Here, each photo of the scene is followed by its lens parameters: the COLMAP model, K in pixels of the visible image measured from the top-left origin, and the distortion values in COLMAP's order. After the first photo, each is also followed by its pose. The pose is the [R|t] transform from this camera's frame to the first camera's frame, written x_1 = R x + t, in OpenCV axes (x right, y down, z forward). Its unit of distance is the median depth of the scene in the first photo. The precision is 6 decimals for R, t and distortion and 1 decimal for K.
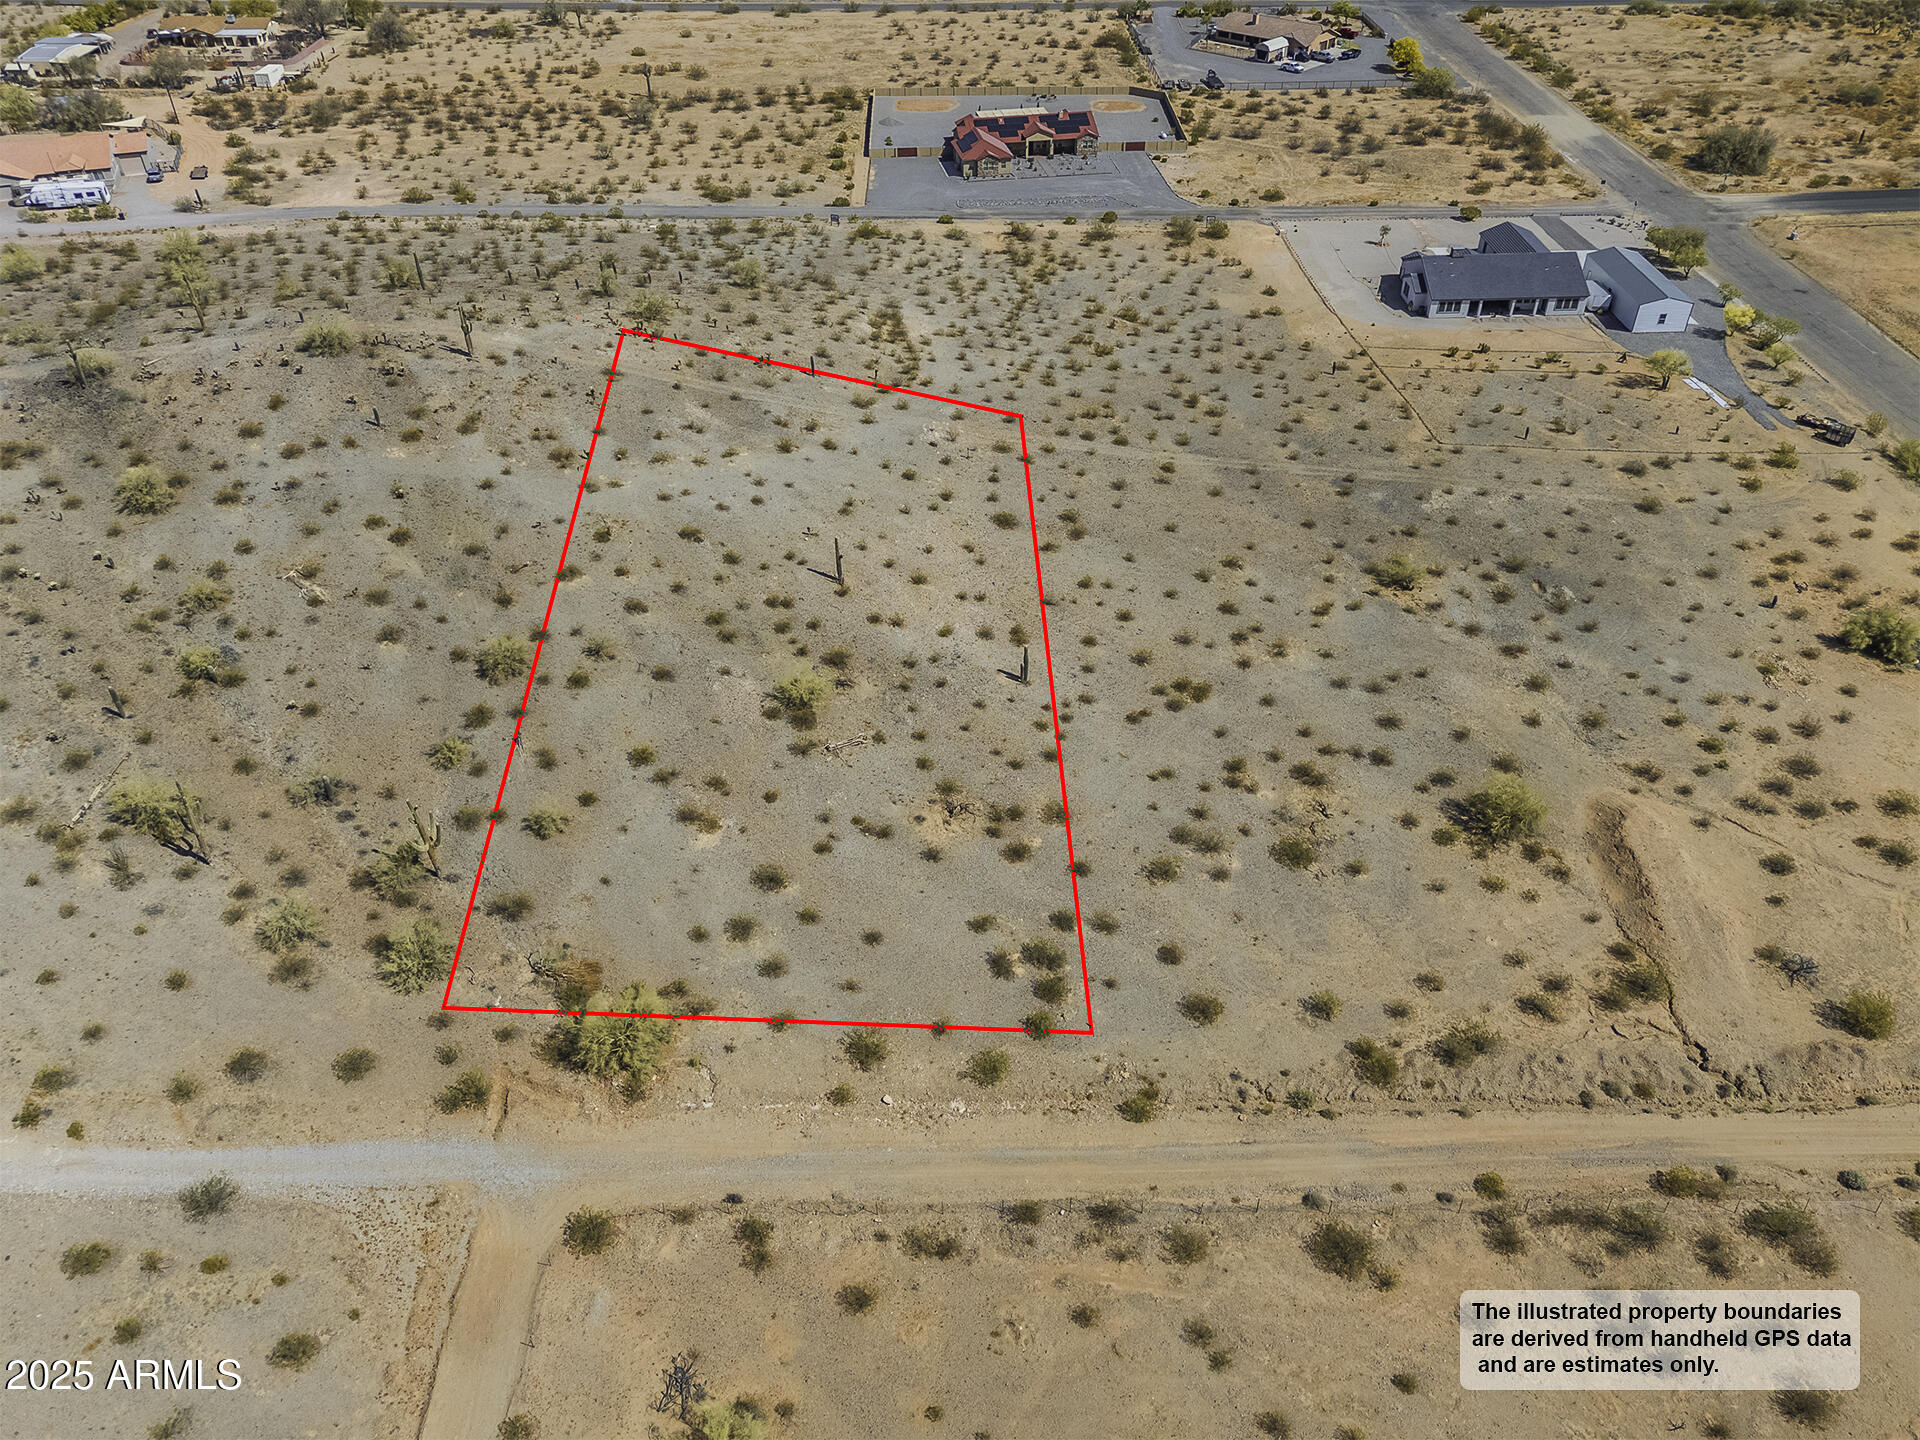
lens RADIAL K [[1412.8, 0, 958.3], [0, 1412.8, 713.5], [0, 0, 1]] dist [0.078501, -0.070546]
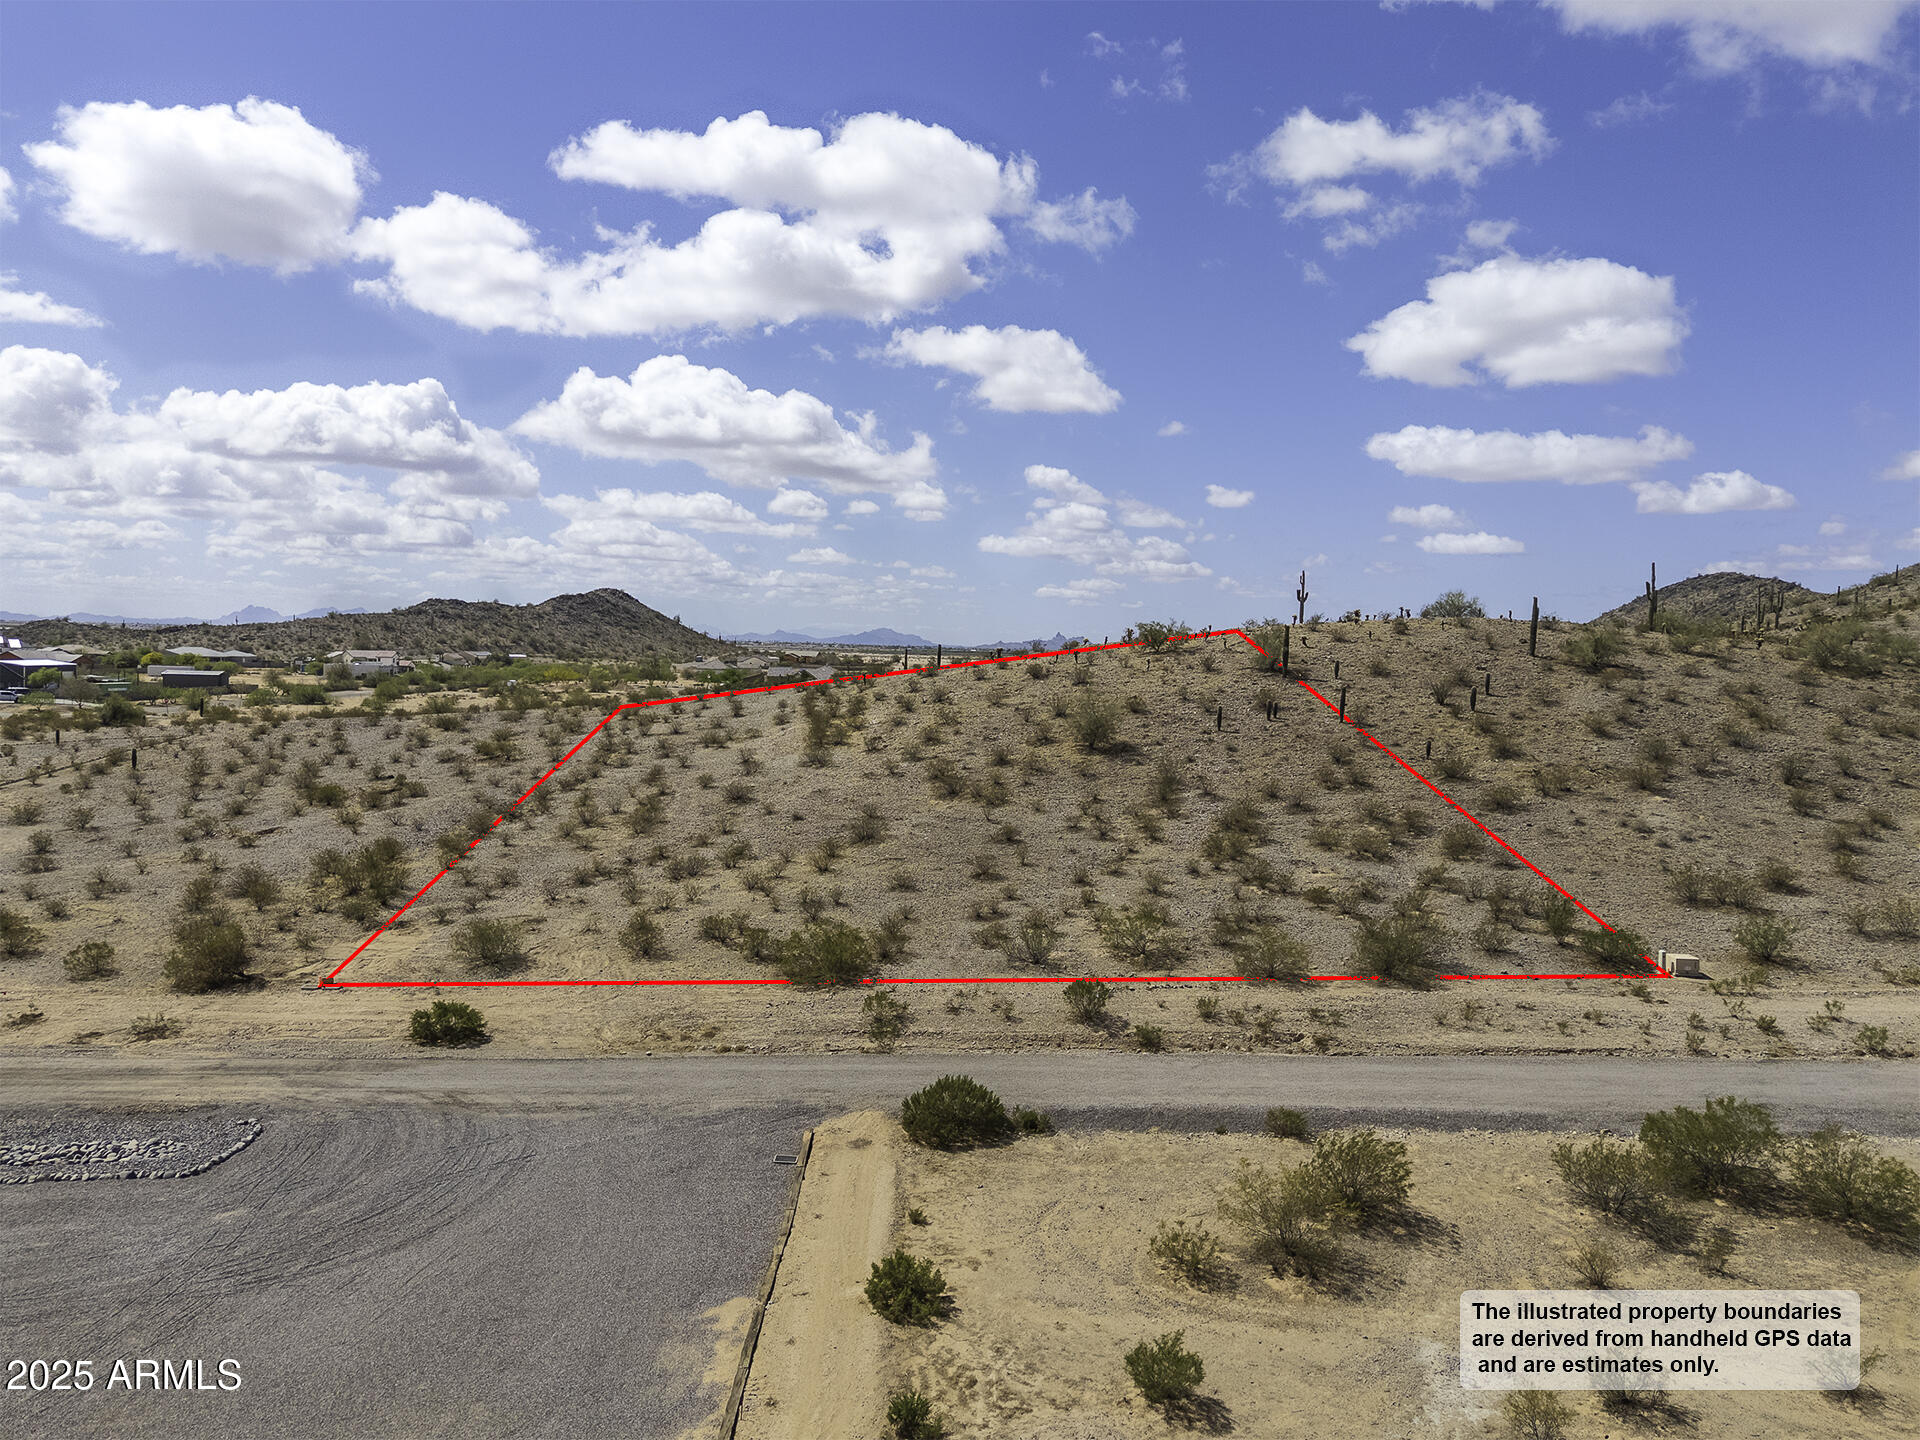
lens RADIAL K [[1412.8, 0, 963.3], [0, 1412.8, 722.9], [0, 0, 1]] dist [0.078501, -0.070546]
pose [[-0.999788, -0.017553, 0.010795, -0.152060], [-0.006283, 0.758567, 0.651565, -0.912880], [-0.019625, 0.651359, -0.758516, 1.989462]]
